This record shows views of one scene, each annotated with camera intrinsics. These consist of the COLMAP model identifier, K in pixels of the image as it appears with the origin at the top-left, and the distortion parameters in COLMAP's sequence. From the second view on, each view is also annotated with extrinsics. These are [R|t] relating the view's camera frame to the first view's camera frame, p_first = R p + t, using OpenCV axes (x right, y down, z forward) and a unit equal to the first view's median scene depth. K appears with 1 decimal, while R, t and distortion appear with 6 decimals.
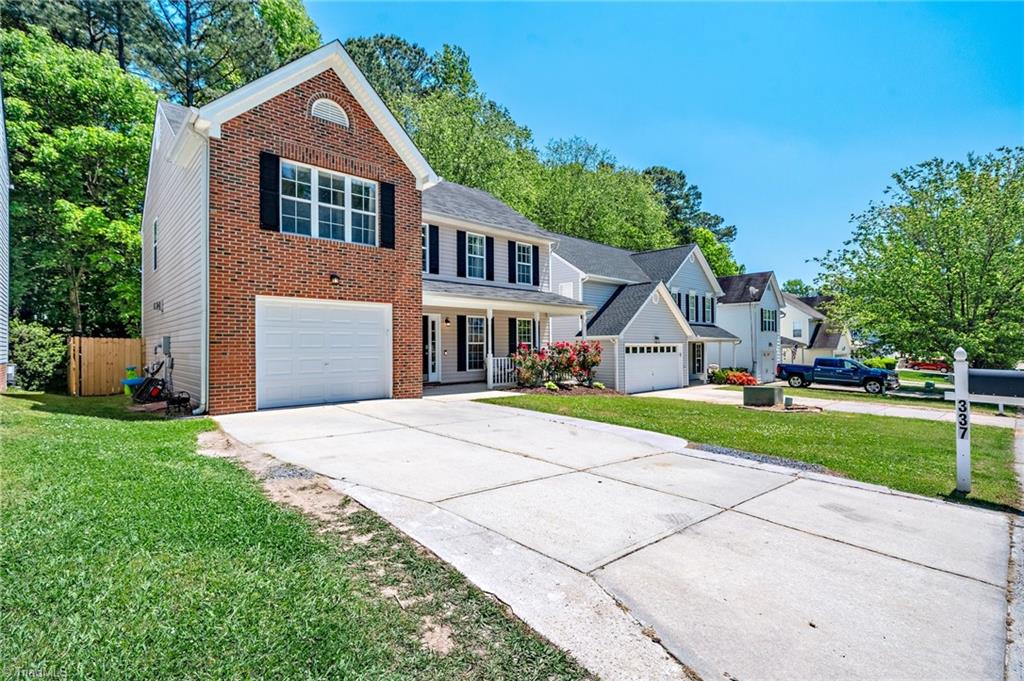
lens RADIAL K [[471.1, 0, 514.6], [0, 471.1, 343.1], [0, 0, 1]] dist [-0.003062, -0.000405]
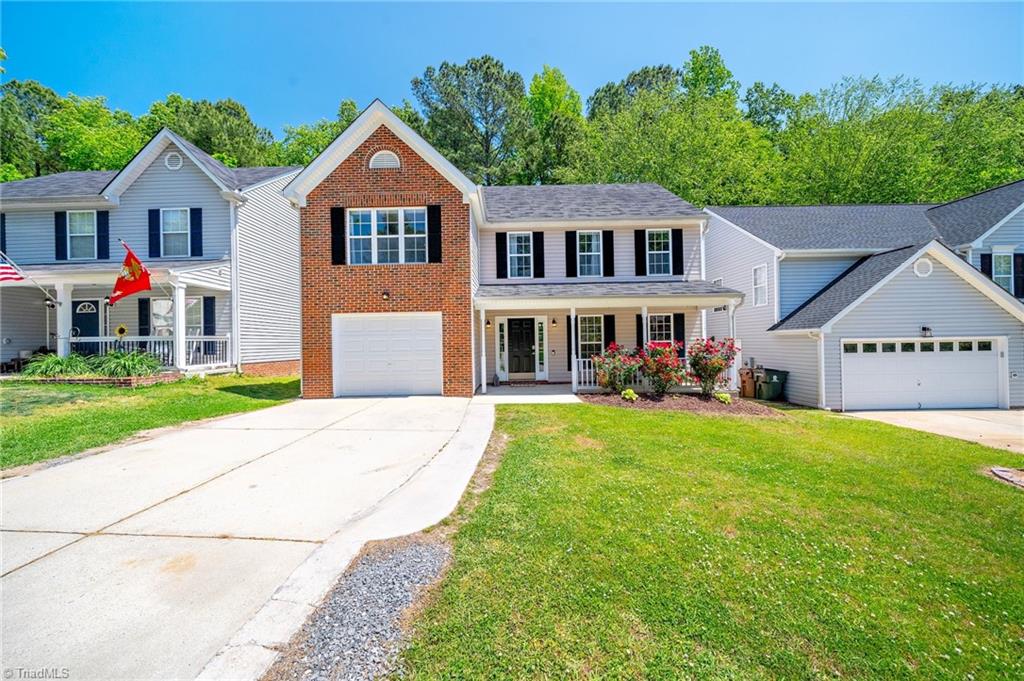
lens RADIAL K [[370.5, 0, 510.6], [0, 370.5, 343.7], [0, 0, 1]] dist [-0.001036, -0.000065]
pose [[0.725129, -0.008313, -0.688563, 0.368980], [0.018908, 0.999790, 0.007841, -0.008347], [0.688354, -0.018705, 0.725134, 0.370653]]
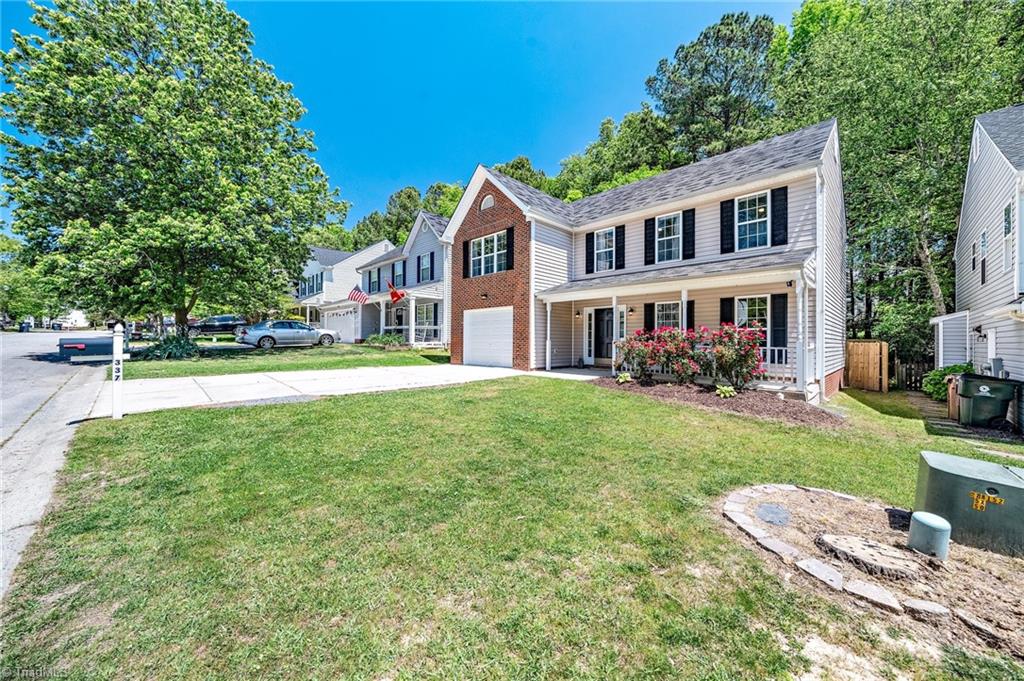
lens RADIAL K [[370.5, 0, 515.7], [0, 370.5, 337.2], [0, 0, 1]] dist [-0.001036, -0.000065]
pose [[0.039117, -0.005126, -0.999222, 0.725077], [0.001702, 0.999986, -0.005063, 0.017745], [0.999233, -0.001503, 0.039125, 0.755775]]
